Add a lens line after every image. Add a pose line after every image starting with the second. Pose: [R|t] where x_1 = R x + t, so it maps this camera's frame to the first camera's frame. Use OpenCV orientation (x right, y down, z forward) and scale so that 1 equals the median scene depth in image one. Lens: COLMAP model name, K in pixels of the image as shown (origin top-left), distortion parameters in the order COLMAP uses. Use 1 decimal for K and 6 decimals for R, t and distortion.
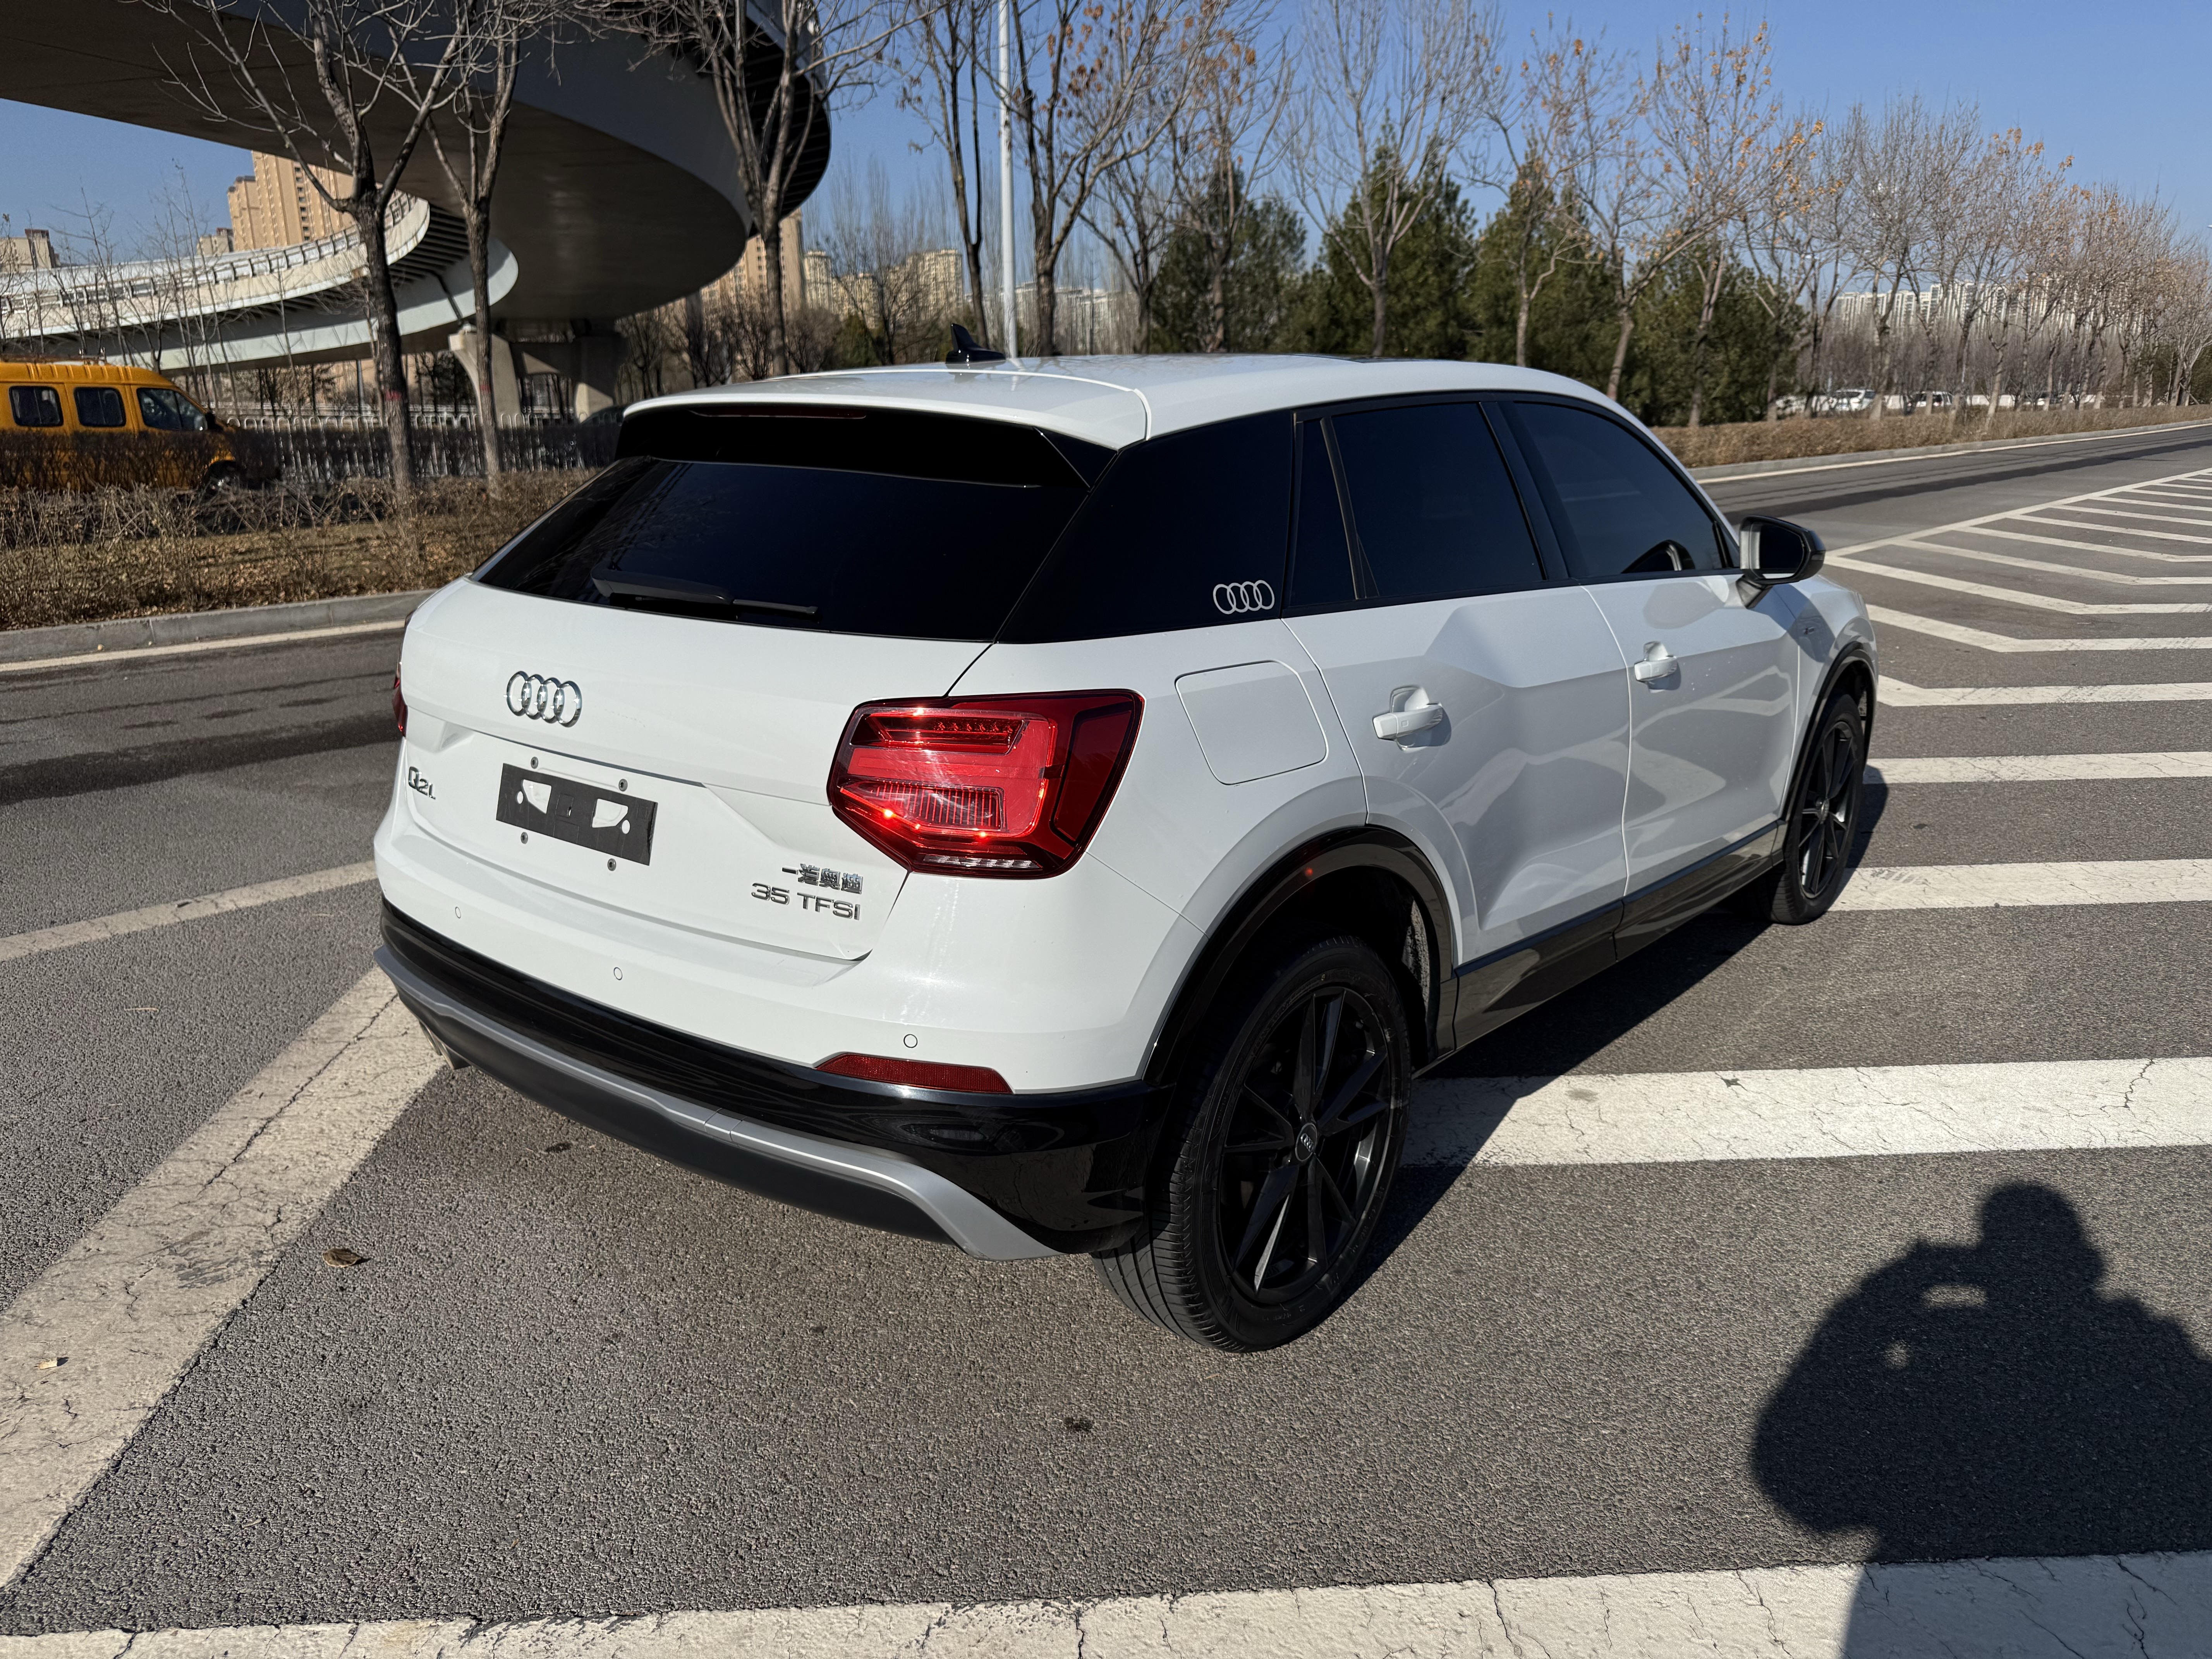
lens RADIAL K [[1566.8, 0, 1101.4], [0, 1566.8, 842.4], [0, 0, 1]] dist [0.002006, -0.003741]
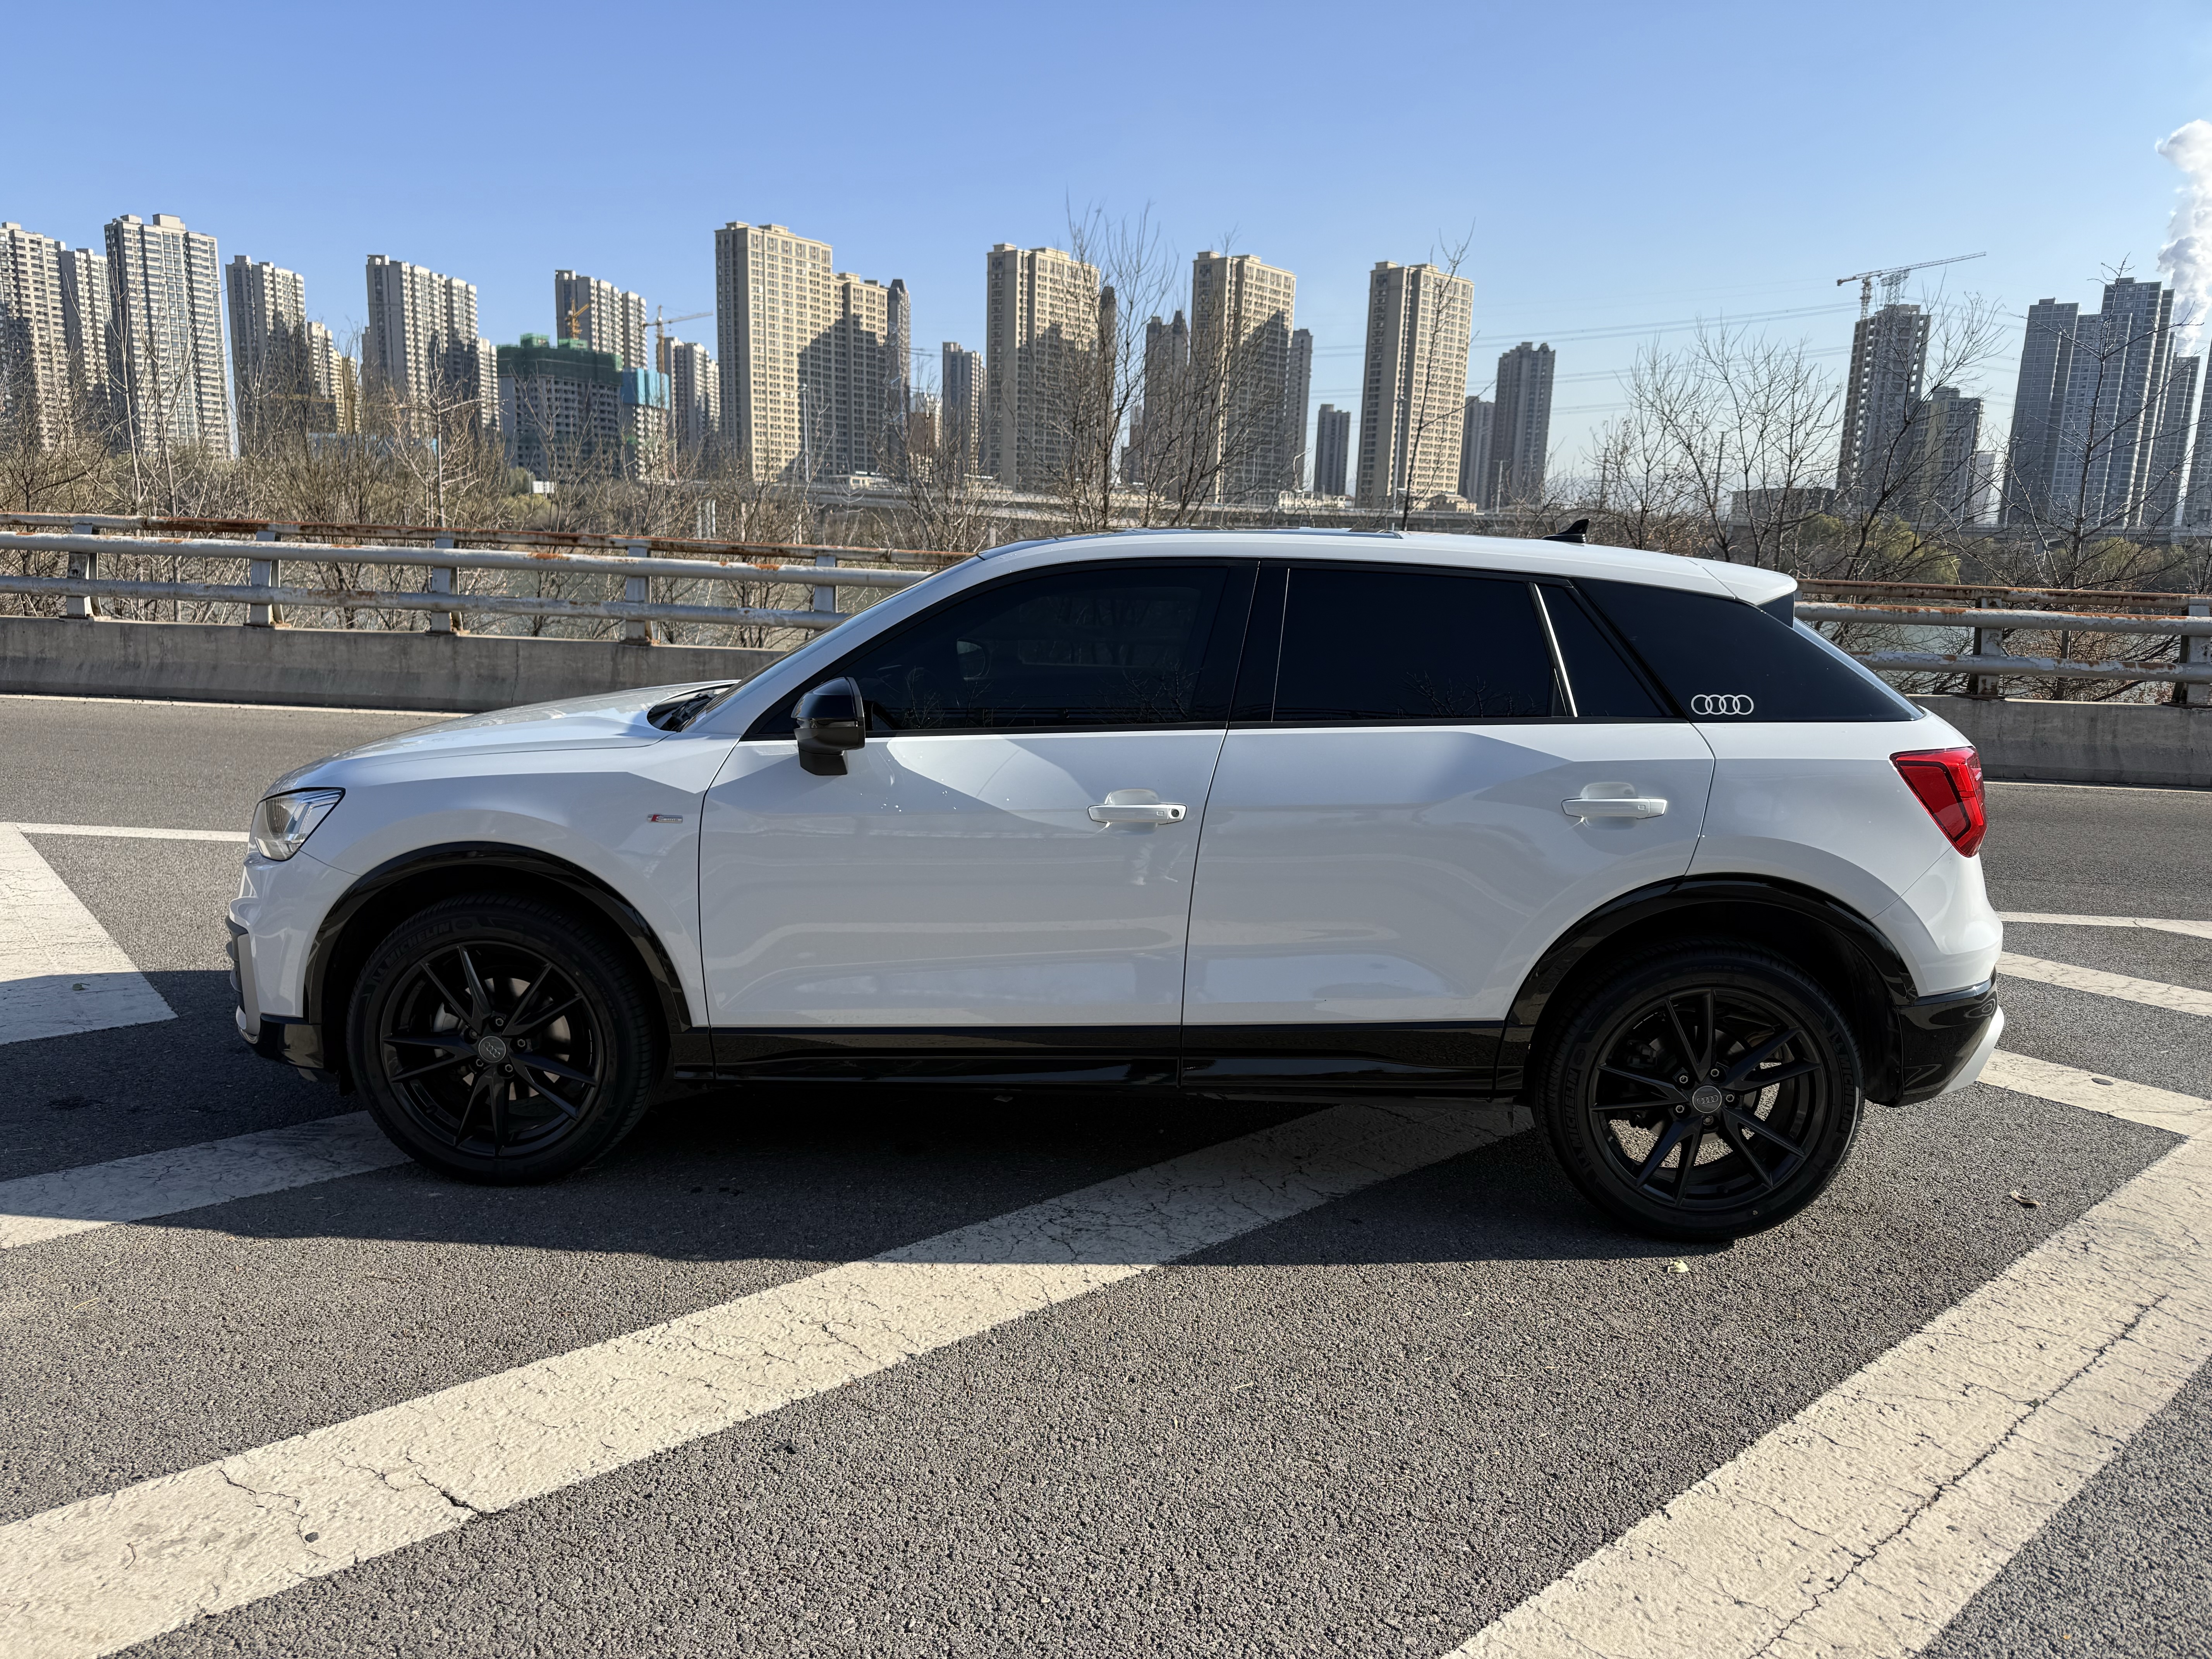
lens RADIAL K [[1555.1, 0, 1100.9], [0, 1555.1, 862.1], [0, 0, 1]] dist [0.010422, -0.014642]
pose [[-0.613822, -0.166563, 0.771673, -0.125741], [0.186468, 0.919240, 0.346739, -0.079013], [-0.767107, 0.356728, -0.533191, 0.283652]]
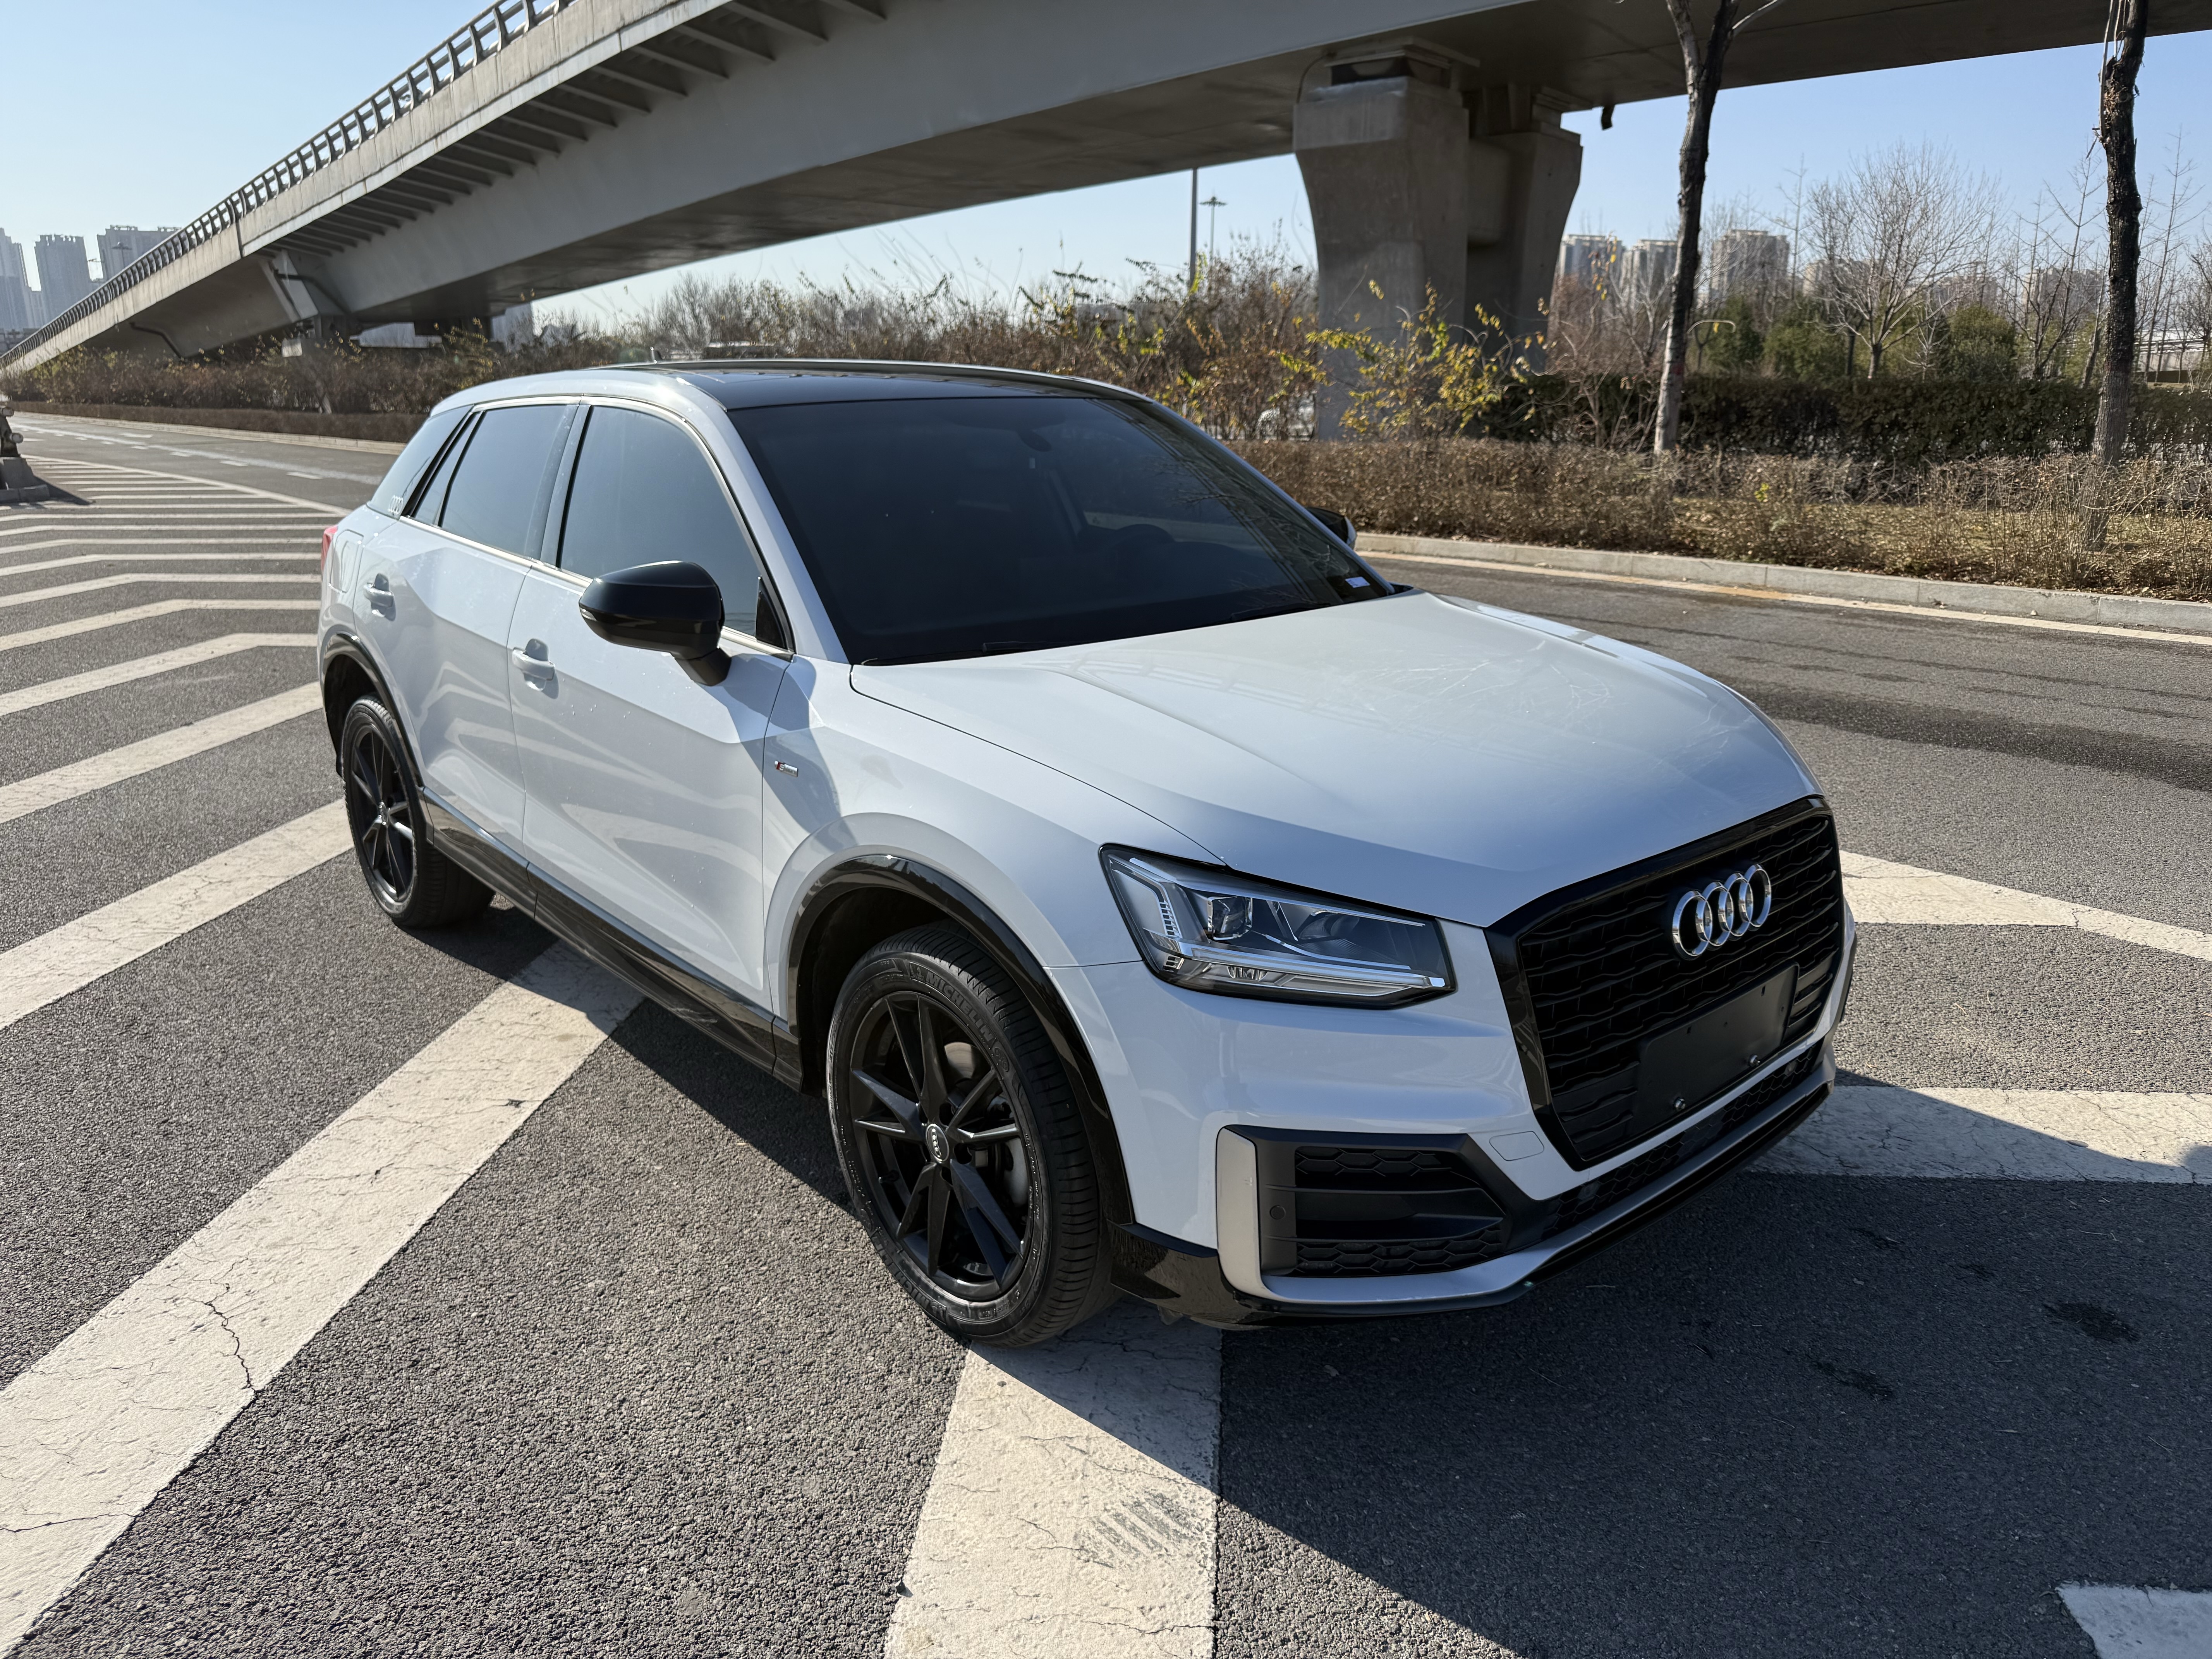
lens RADIAL K [[1555.1, 0, 1100.9], [0, 1555.1, 862.1], [0, 0, 1]] dist [0.010422, -0.014642]
pose [[-0.136338, 0.307612, -0.941693, 0.193997], [-0.254298, 0.907851, 0.333375, -0.064031], [0.957468, 0.284922, -0.045549, 0.212874]]
